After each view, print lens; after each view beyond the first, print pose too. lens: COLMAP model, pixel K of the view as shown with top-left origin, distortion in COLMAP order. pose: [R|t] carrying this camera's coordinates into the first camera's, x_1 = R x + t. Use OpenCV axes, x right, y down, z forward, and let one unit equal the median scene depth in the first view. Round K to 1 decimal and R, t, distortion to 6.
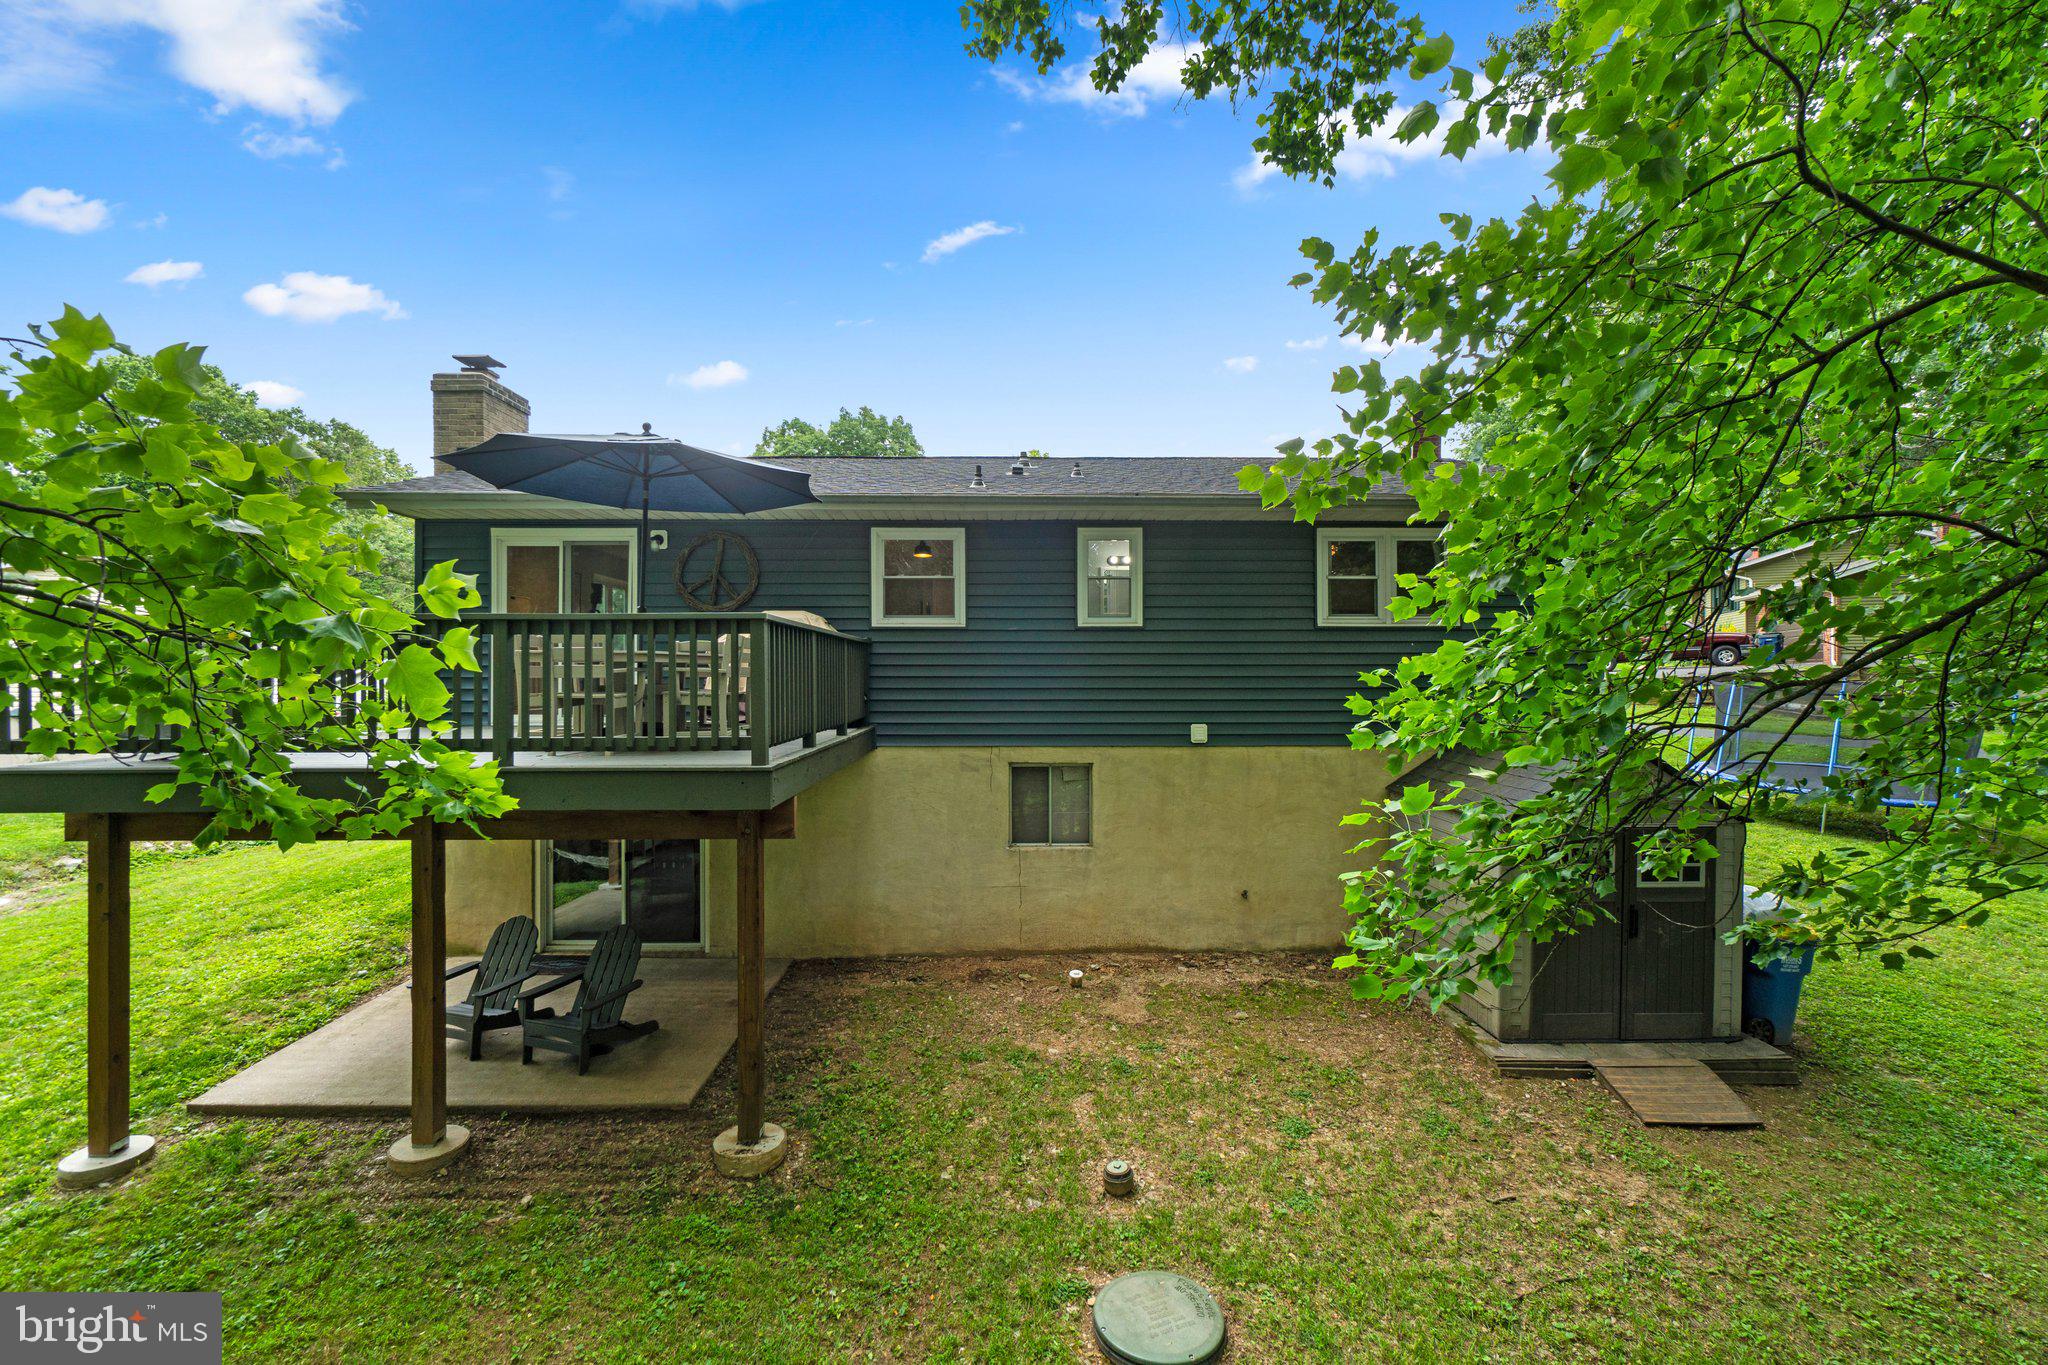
lens RADIAL K [[893.8, 0, 1024.7], [0, 893.8, 683.8], [0, 0, 1]] dist [-0.004076, 0.001636]
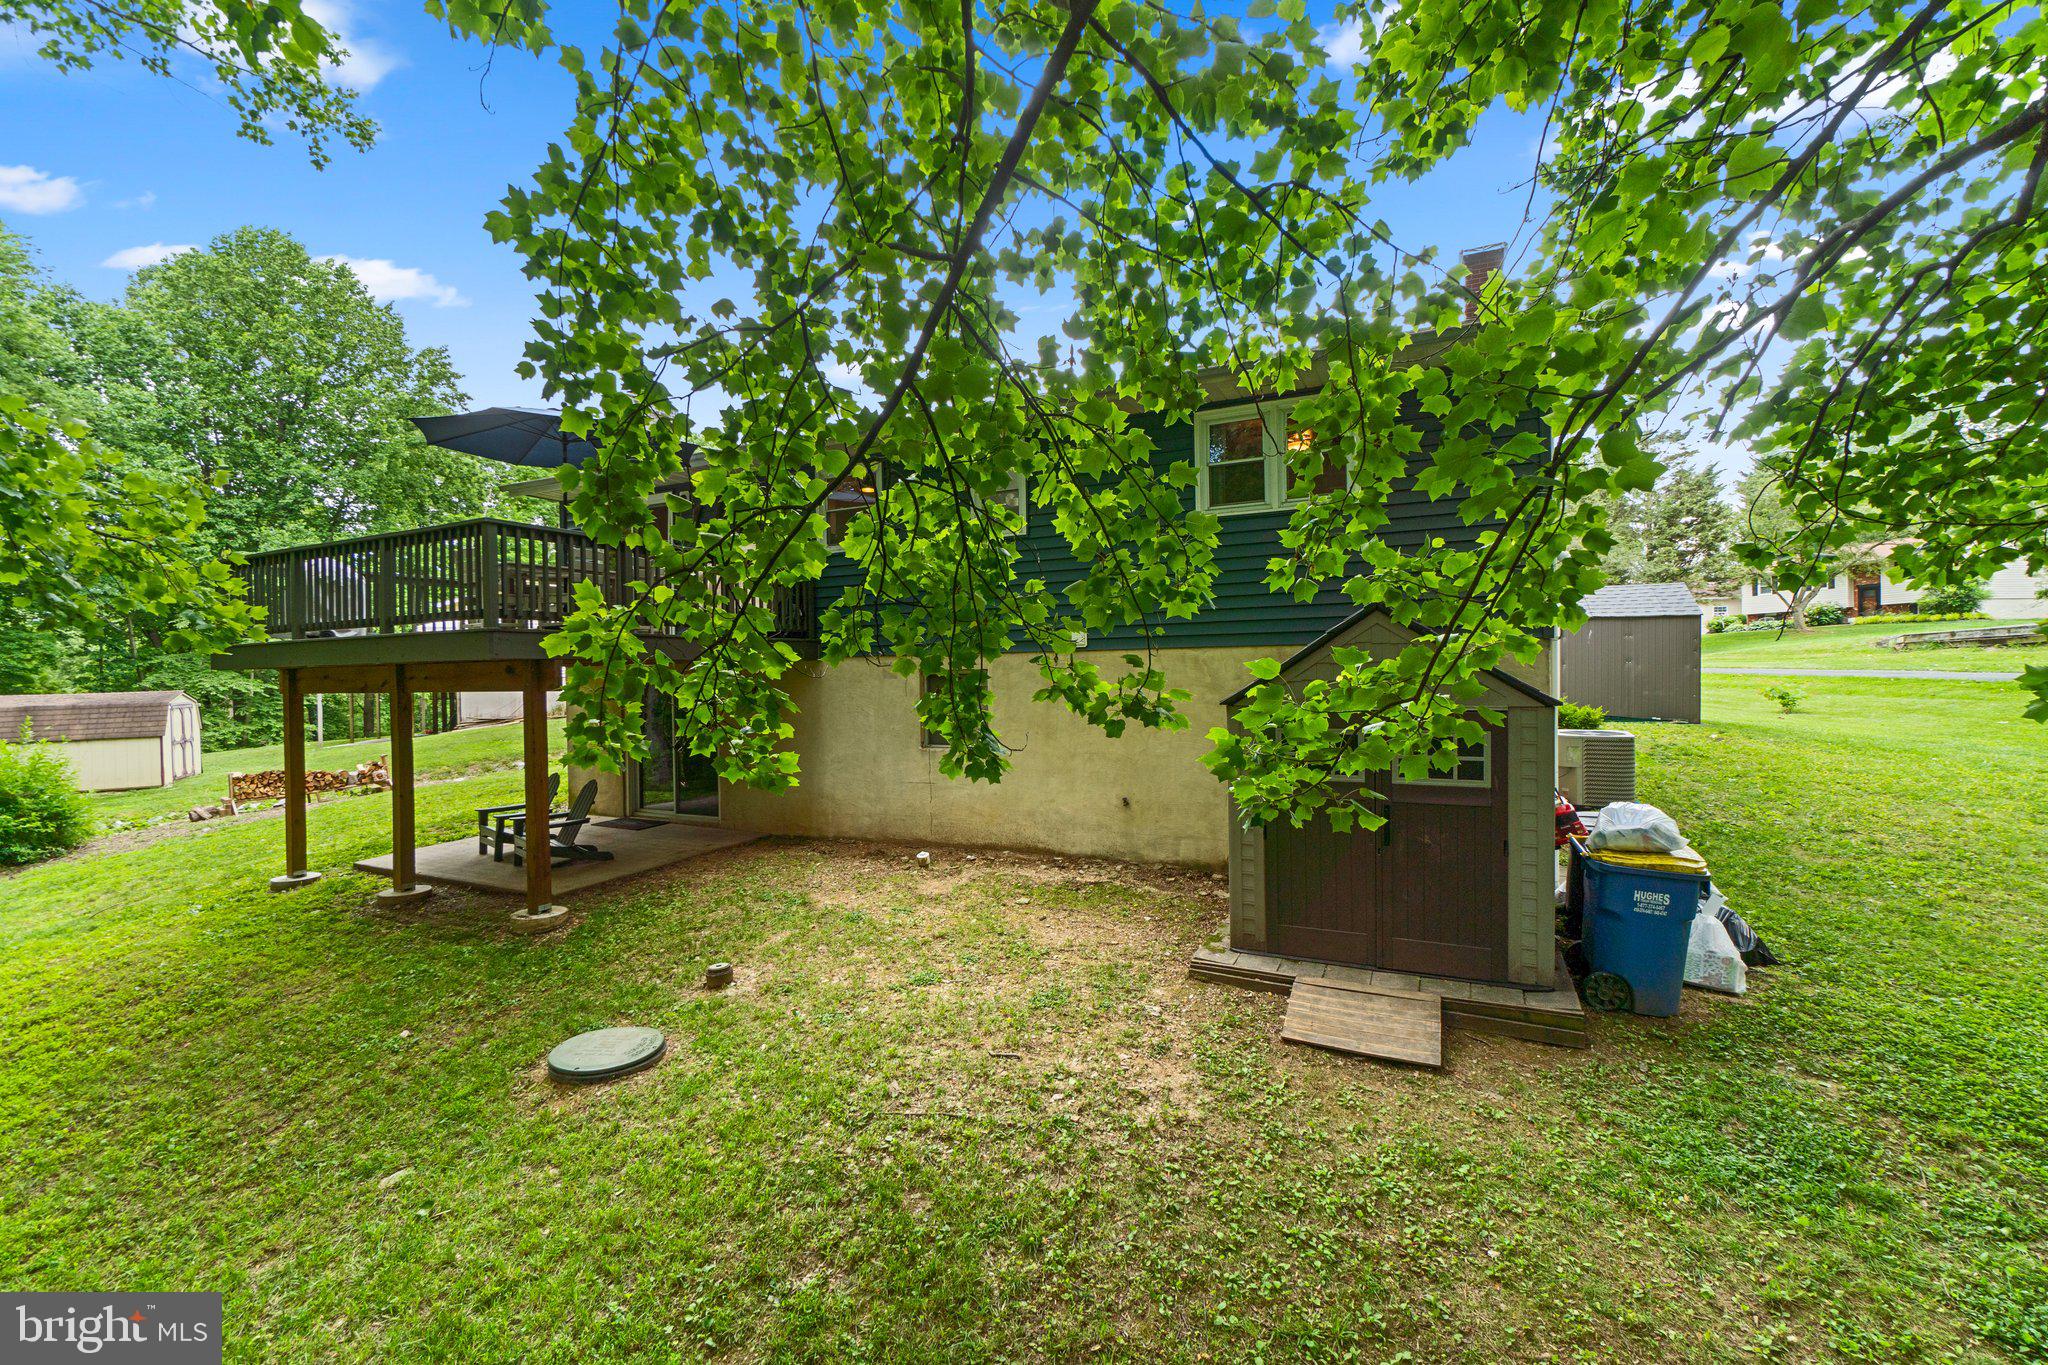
lens RADIAL K [[893.8, 0, 1026.0], [0, 893.8, 685.9], [0, 0, 1]] dist [-0.004076, 0.001636]
pose [[0.881059, -0.007767, -0.472942, 0.825135], [0.012956, 0.999886, 0.007716, 0.135602], [0.472828, -0.012926, 0.881060, 0.127205]]
